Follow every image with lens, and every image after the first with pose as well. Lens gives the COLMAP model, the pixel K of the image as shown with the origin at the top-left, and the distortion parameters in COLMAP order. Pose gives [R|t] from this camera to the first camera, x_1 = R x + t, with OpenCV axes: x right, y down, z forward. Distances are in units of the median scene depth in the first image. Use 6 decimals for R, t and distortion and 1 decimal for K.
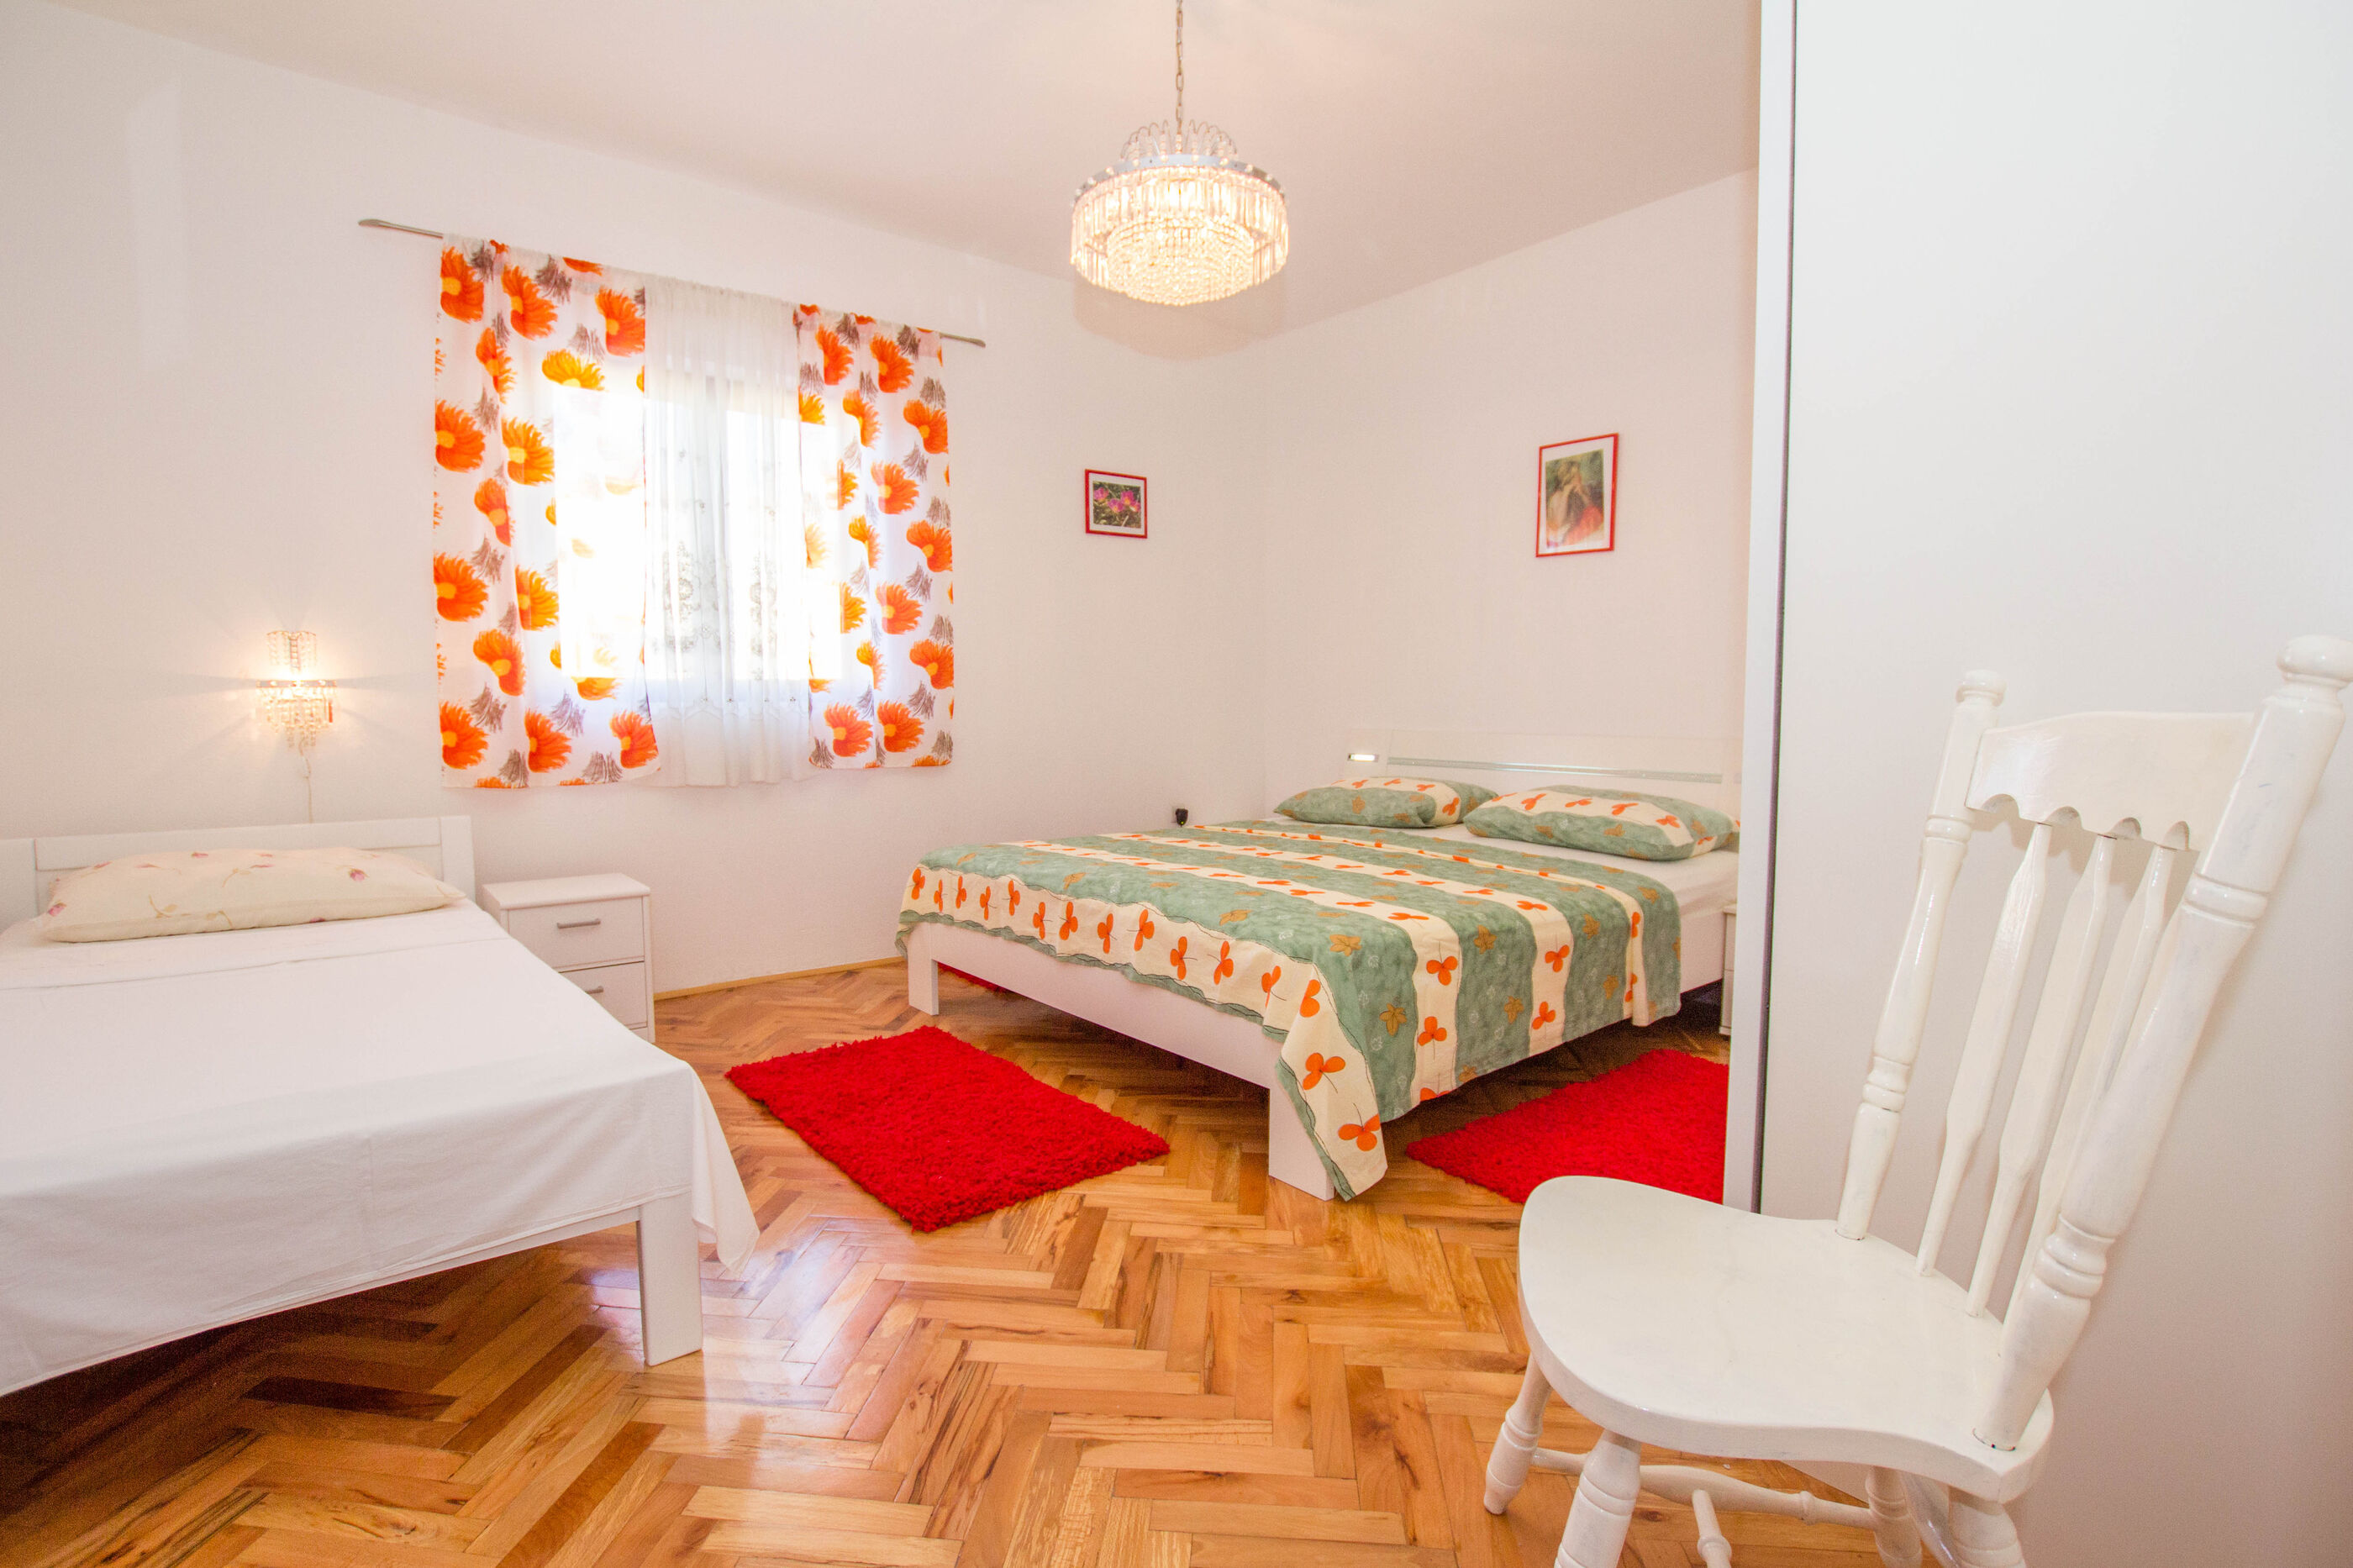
lens RADIAL K [[1127.1, 0, 1152.9], [0, 1127.1, 785.9], [0, 0, 1]] dist [-0.033164, 0.005603]
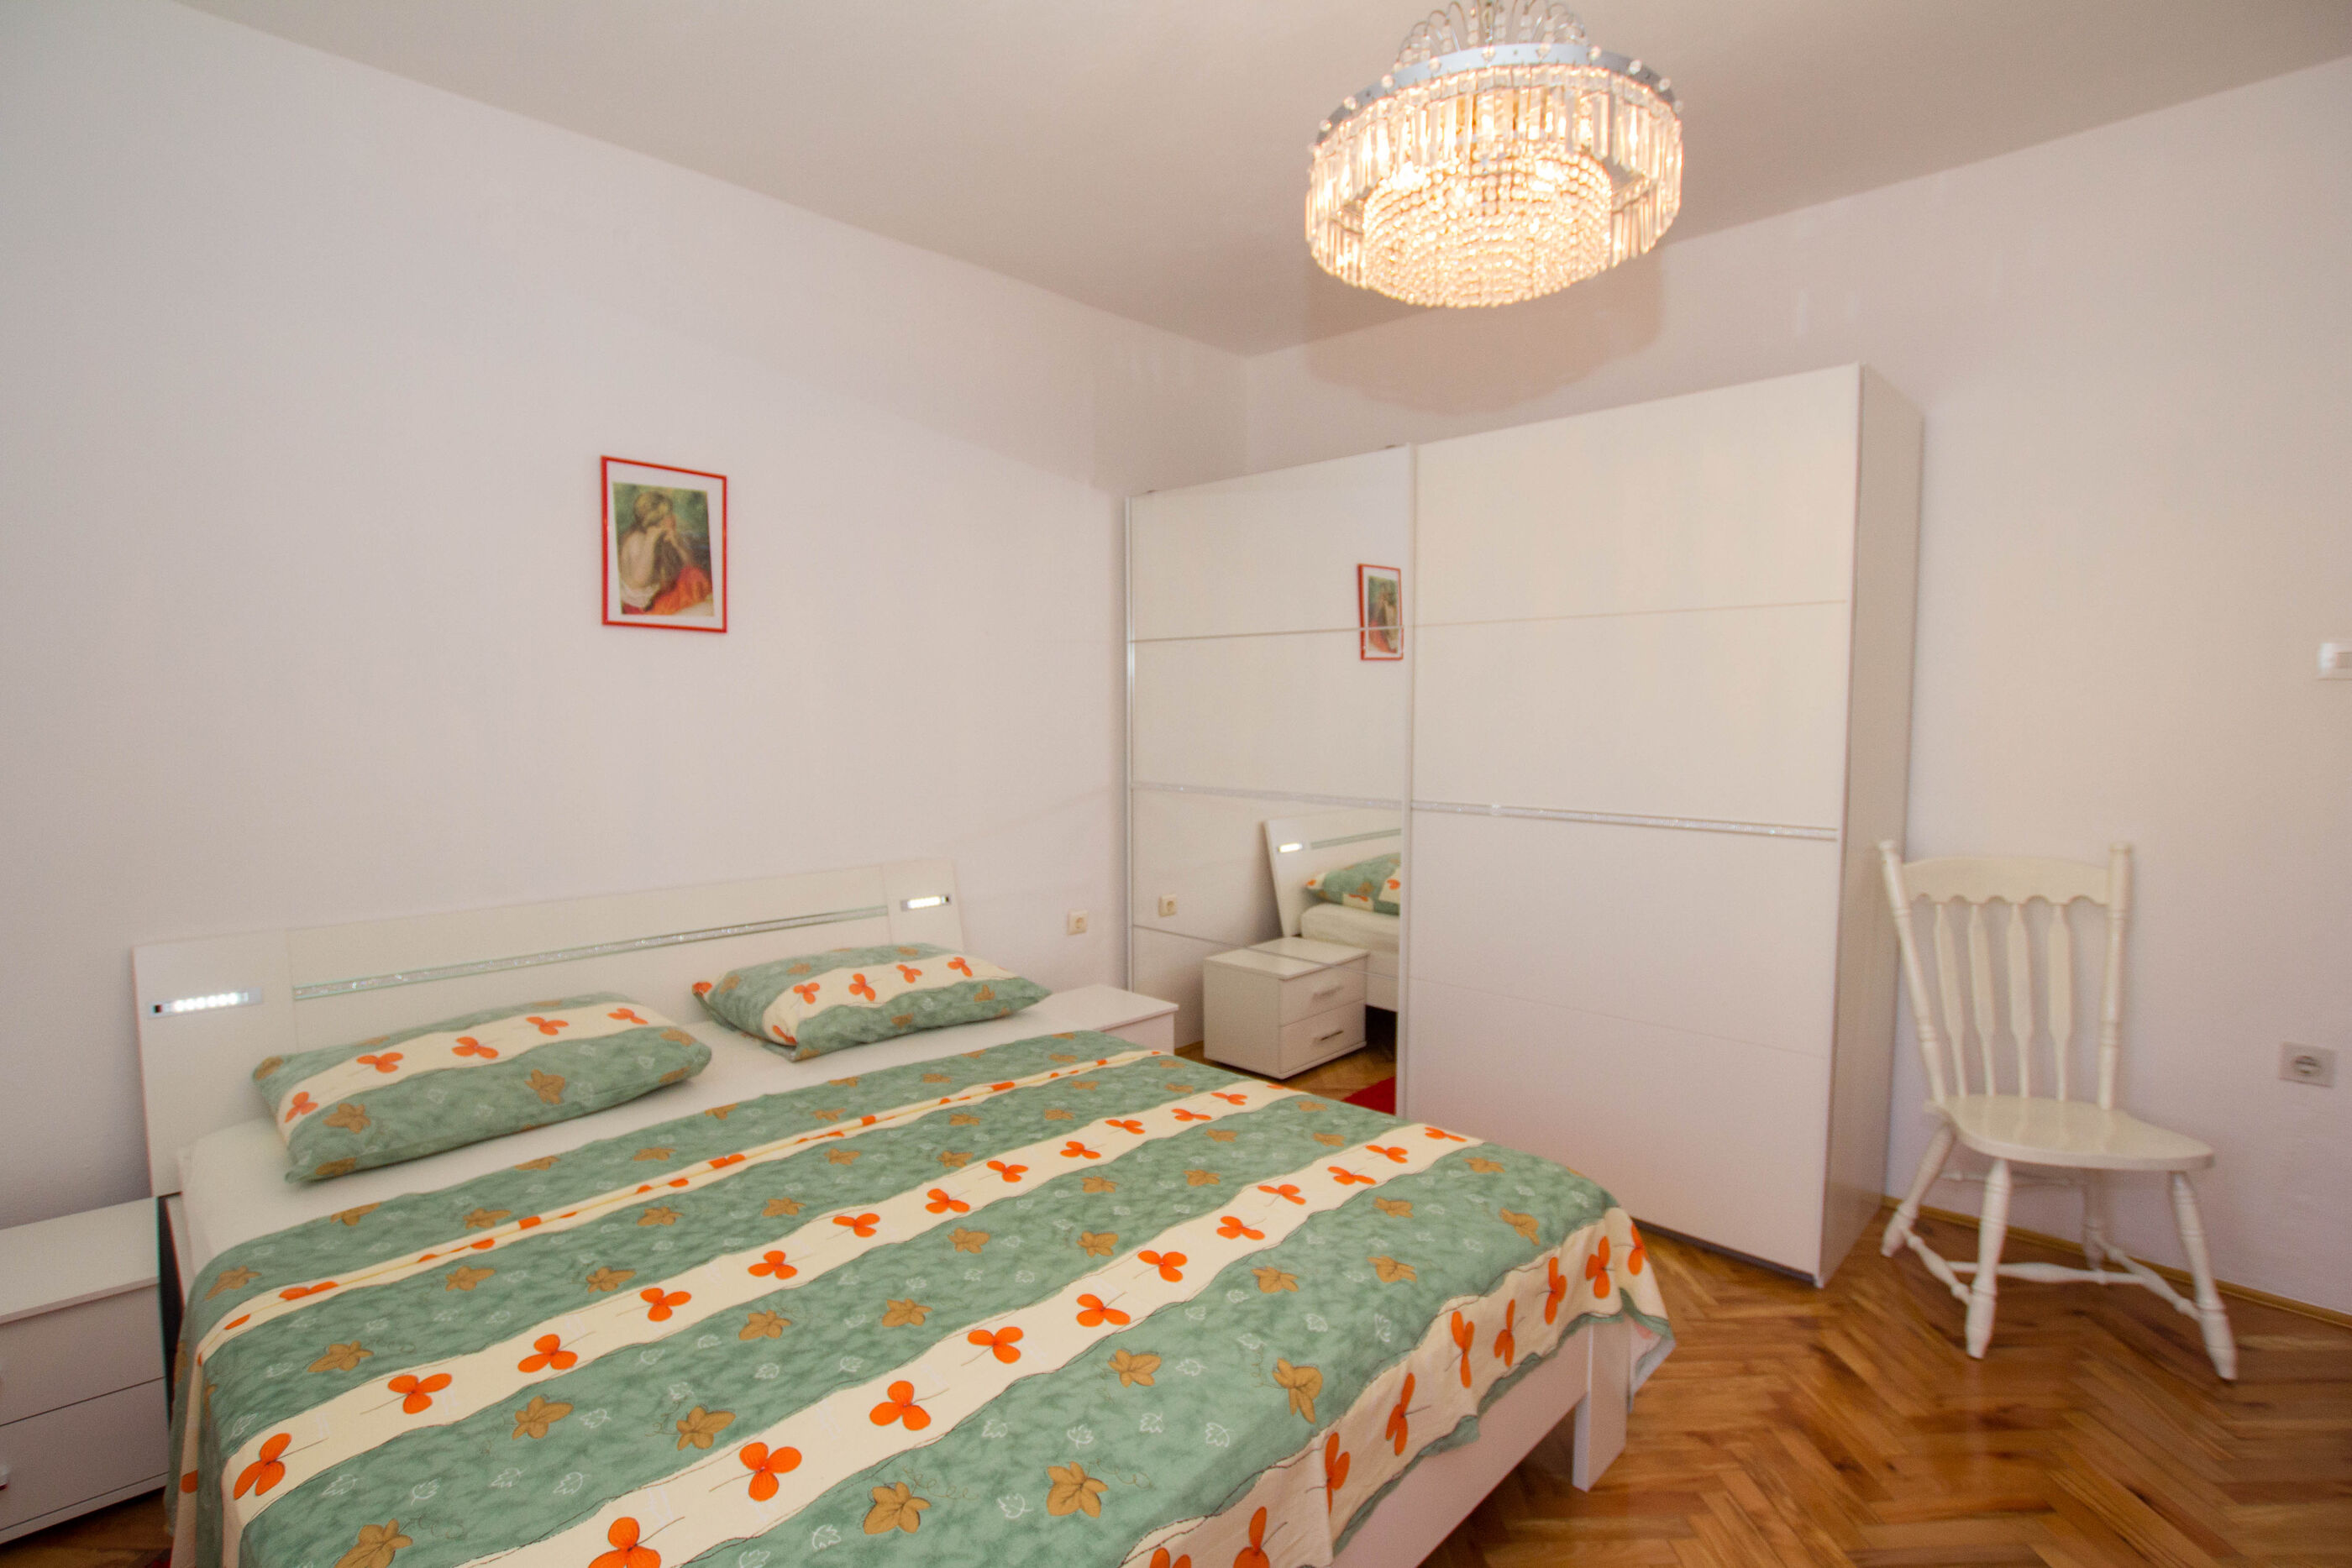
lens RADIAL K [[1126.6, 0, 1152.4], [0, 1126.6, 785.9], [0, 0, 1]] dist [-0.033164, 0.005603]
pose [[-0.110285, -0.072207, 0.991274, -0.423096], [0.073592, 0.994026, 0.080595, -0.171711], [-0.991172, 0.081839, -0.104313, 0.932085]]
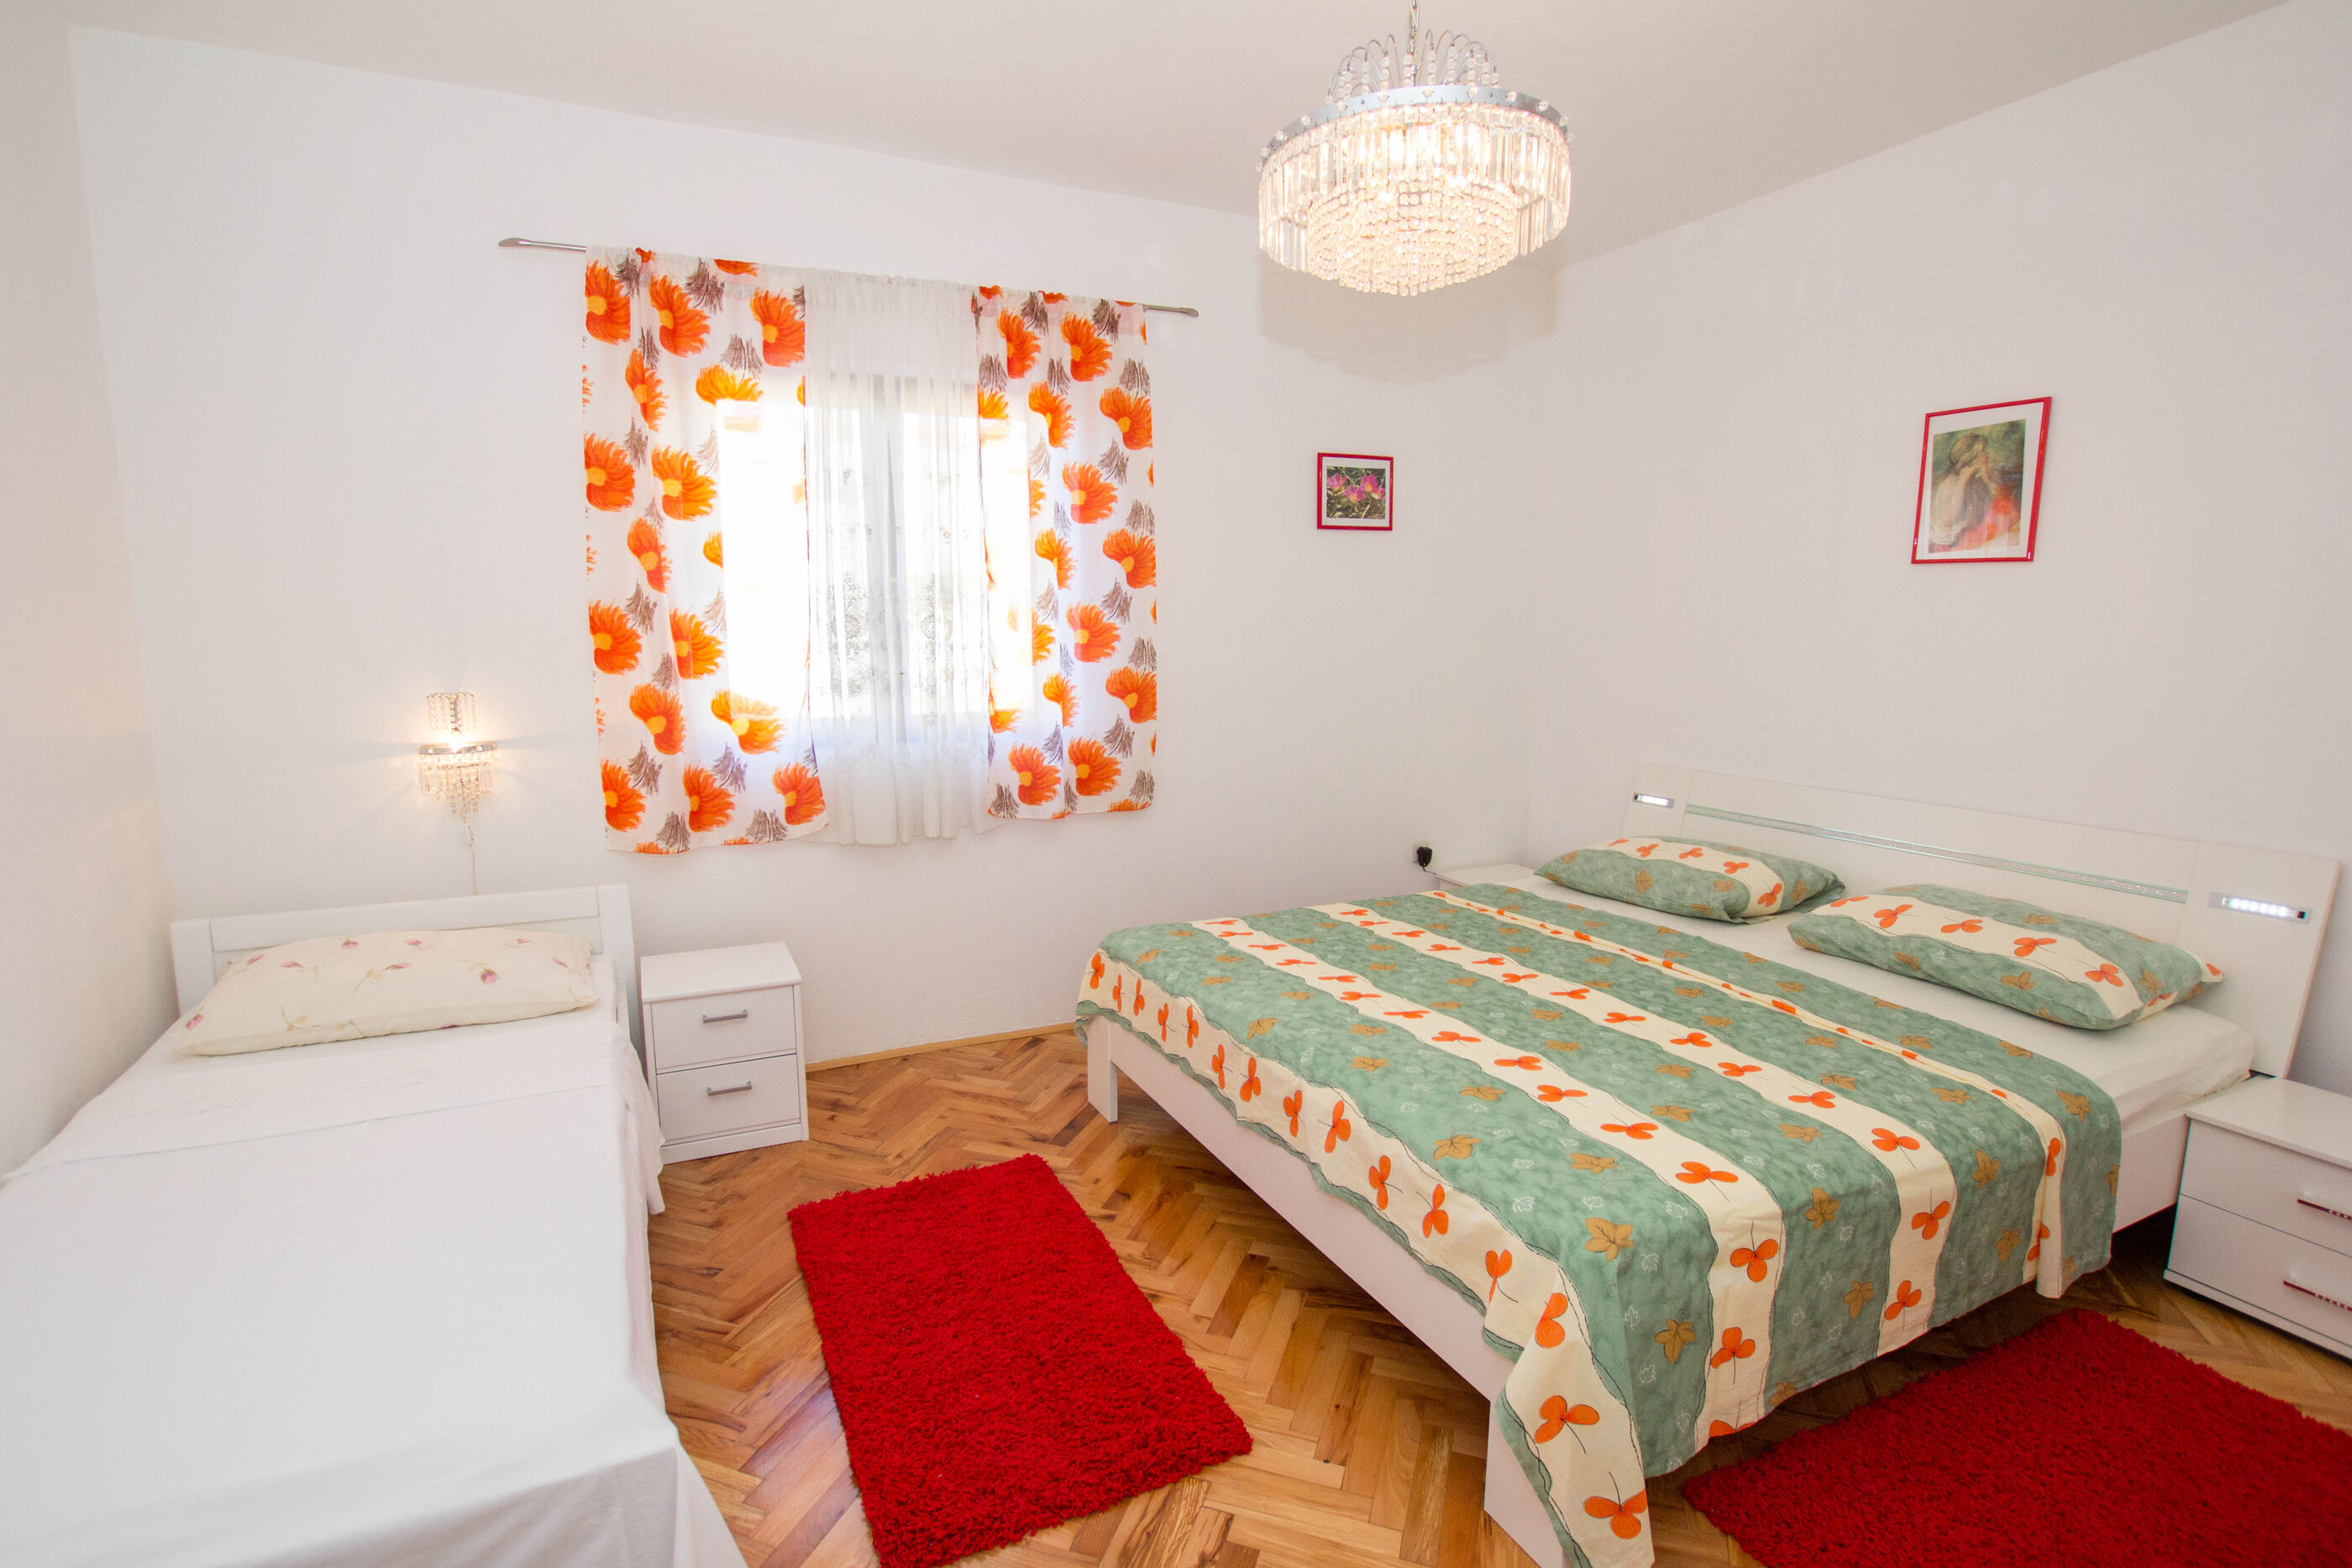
lens RADIAL K [[1126.6, 0, 1152.4], [0, 1126.6, 785.9], [0, 0, 1]] dist [-0.033164, 0.005603]
pose [[0.972160, 0.032919, -0.231995, 0.030661], [-0.015744, 0.997022, 0.075499, -0.127063], [0.233790, -0.069744, 0.969783, 0.185055]]
